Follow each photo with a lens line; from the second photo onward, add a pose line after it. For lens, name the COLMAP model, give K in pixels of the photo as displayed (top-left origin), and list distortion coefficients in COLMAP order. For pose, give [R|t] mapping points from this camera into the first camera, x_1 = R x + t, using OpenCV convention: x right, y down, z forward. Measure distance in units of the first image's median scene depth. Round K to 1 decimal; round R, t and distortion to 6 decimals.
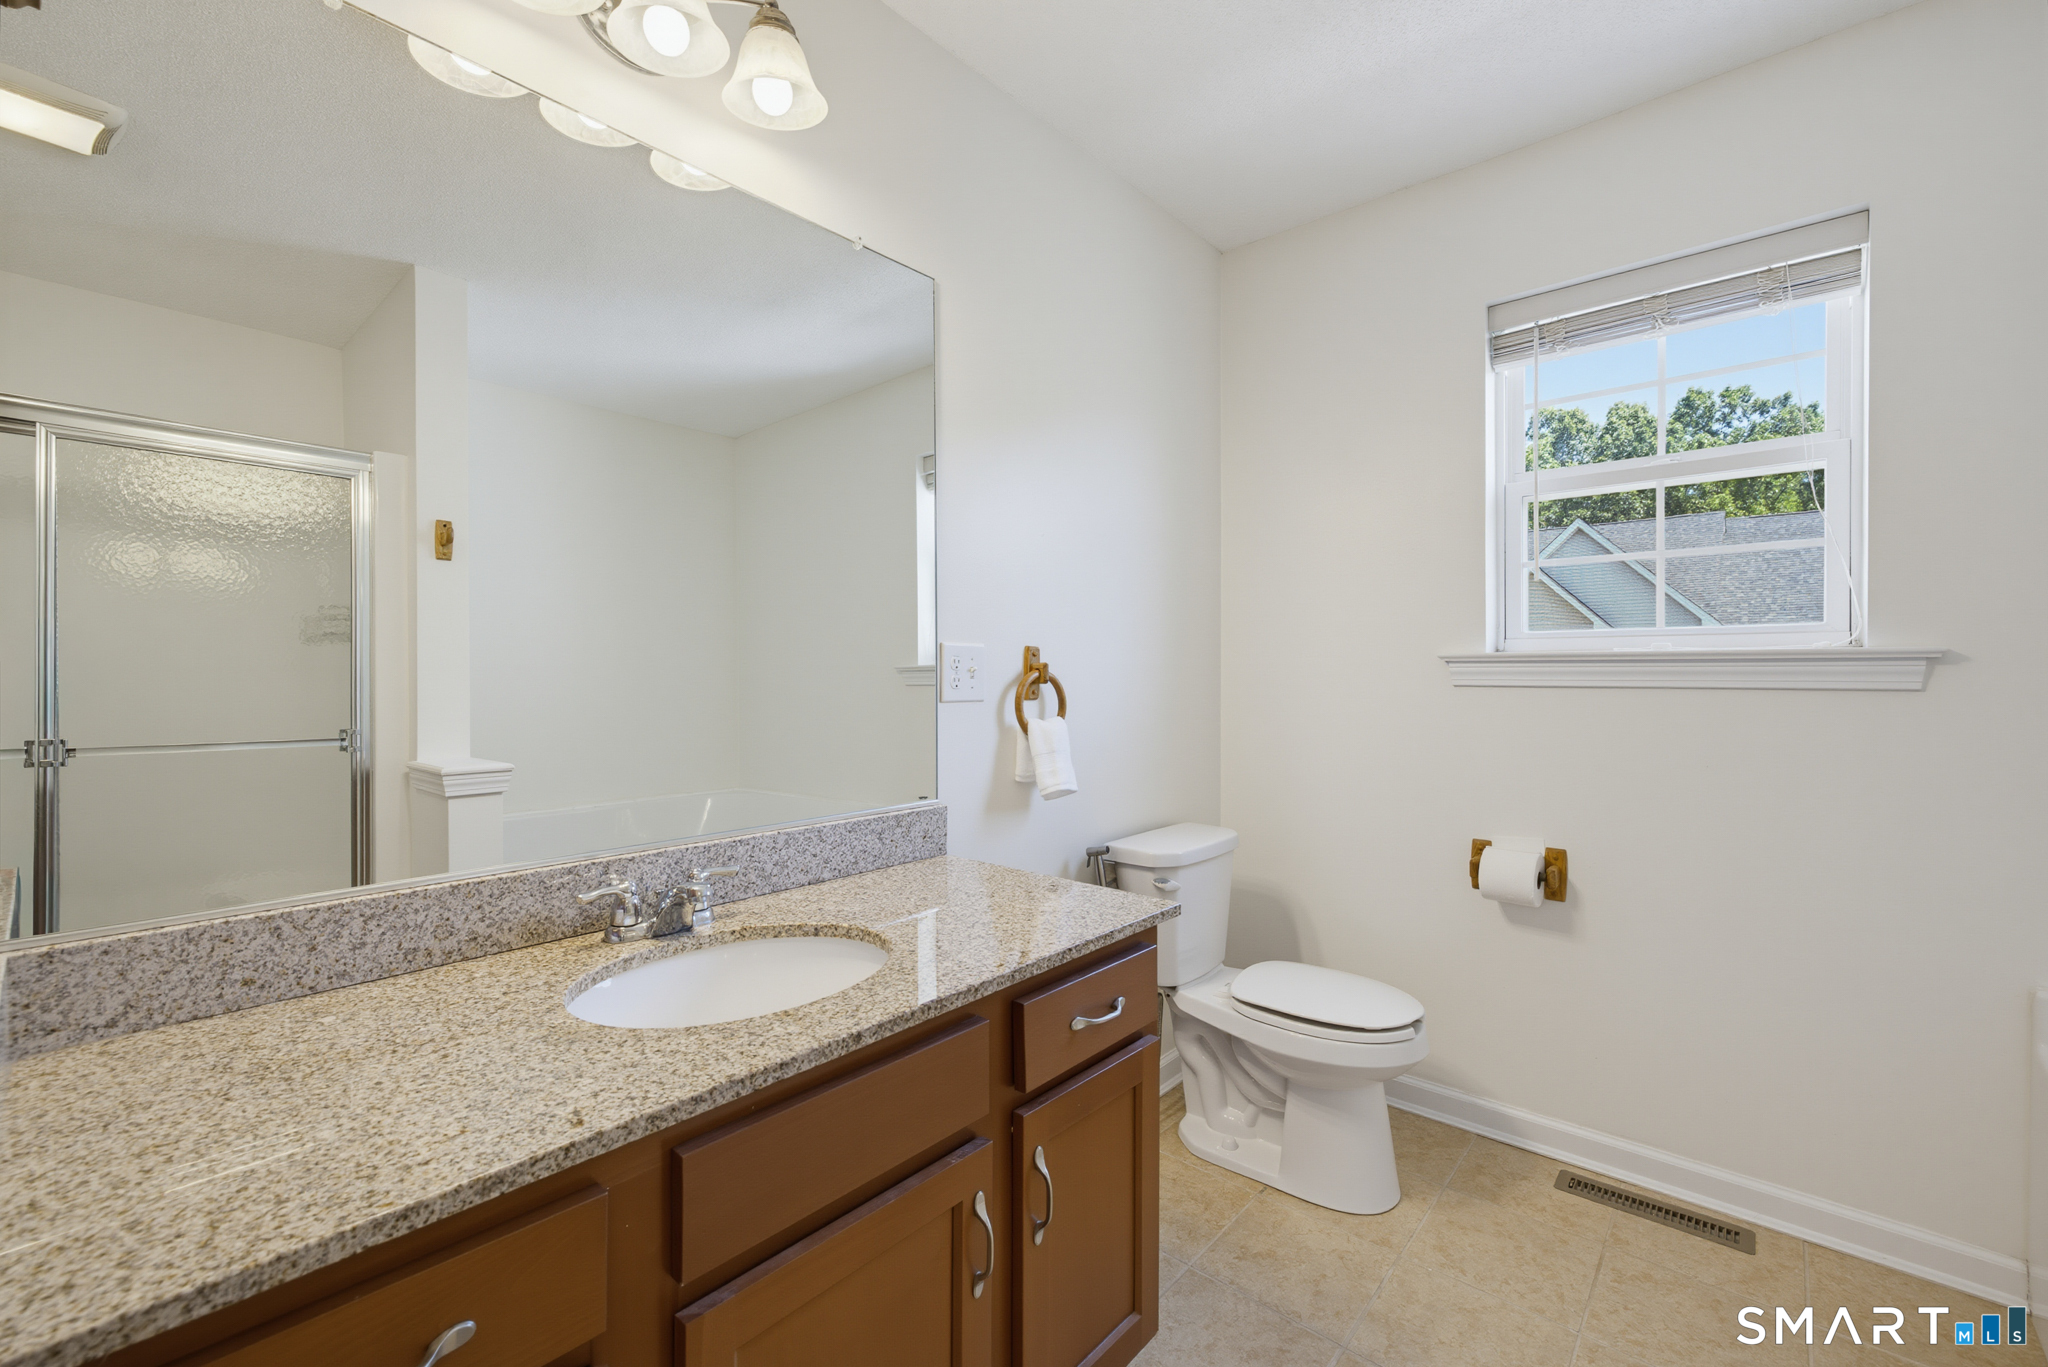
lens RADIAL K [[853.9, 0, 1018.2], [0, 853.9, 675.6], [0, 0, 1]] dist [0.005155, -0.001206]
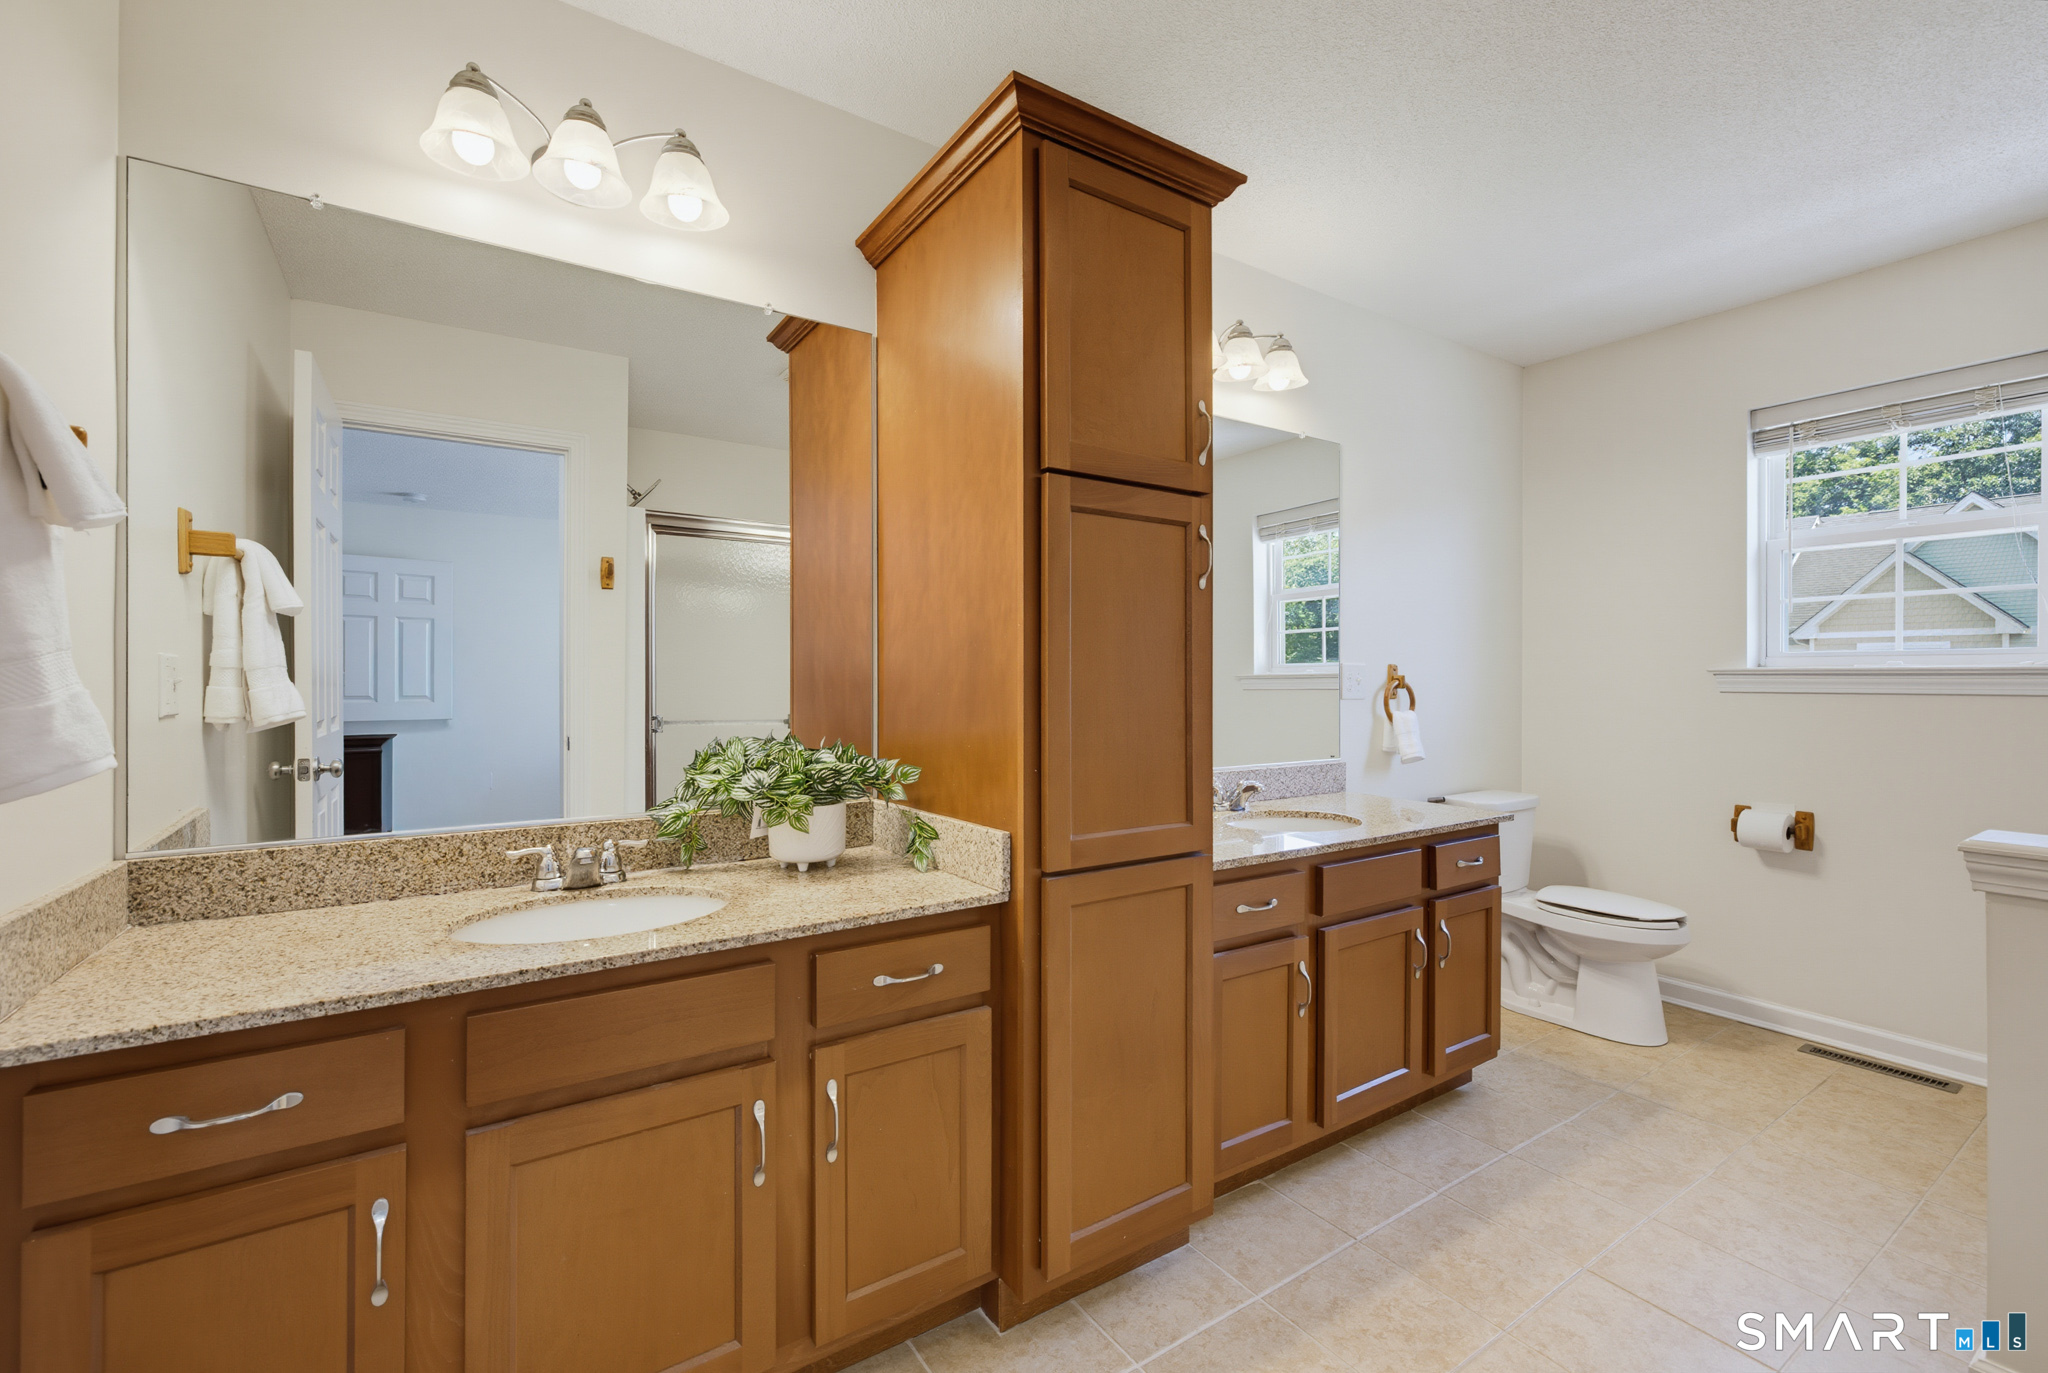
lens RADIAL K [[853.9, 0, 1015.1], [0, 853.9, 681.1], [0, 0, 1]] dist [0.005155, -0.001206]
pose [[0.964406, 0.002635, -0.264414, -0.237233], [-0.002796, 0.999996, -0.000231, -0.002005], [0.264412, 0.000962, 0.964409, -0.687881]]
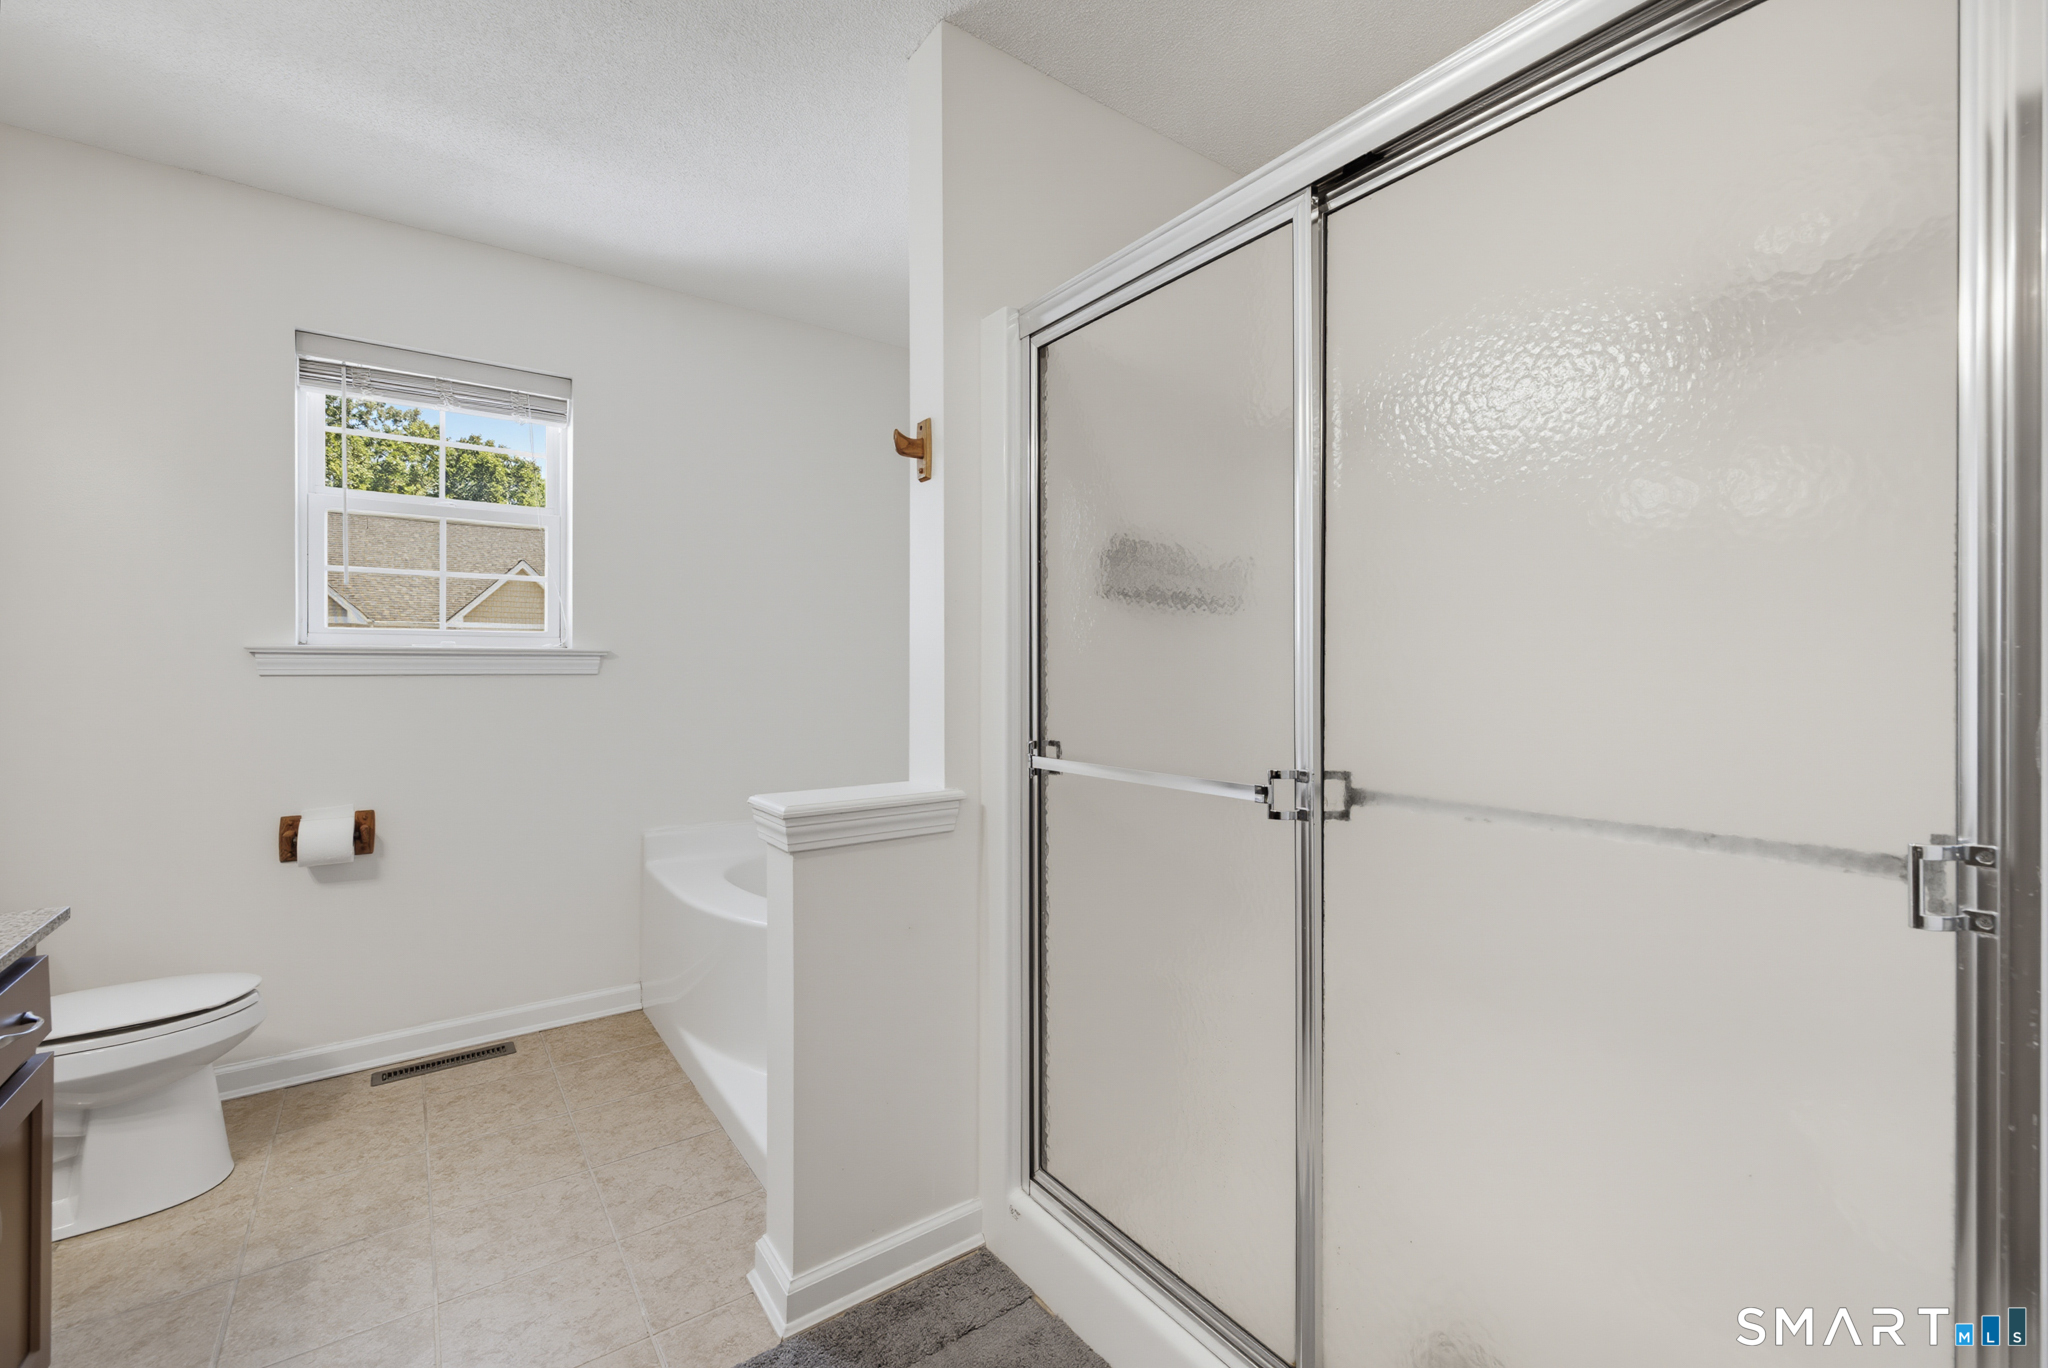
lens RADIAL K [[853.9, 0, 1028.6], [0, 853.9, 664.2], [0, 0, 1]] dist [0.005155, -0.001206]
pose [[0.213284, 0.000870, 0.976990, -0.364324], [0.000590, 0.999999, -0.001020, -0.000693], [-0.976990, 0.000794, 0.213283, -0.171622]]
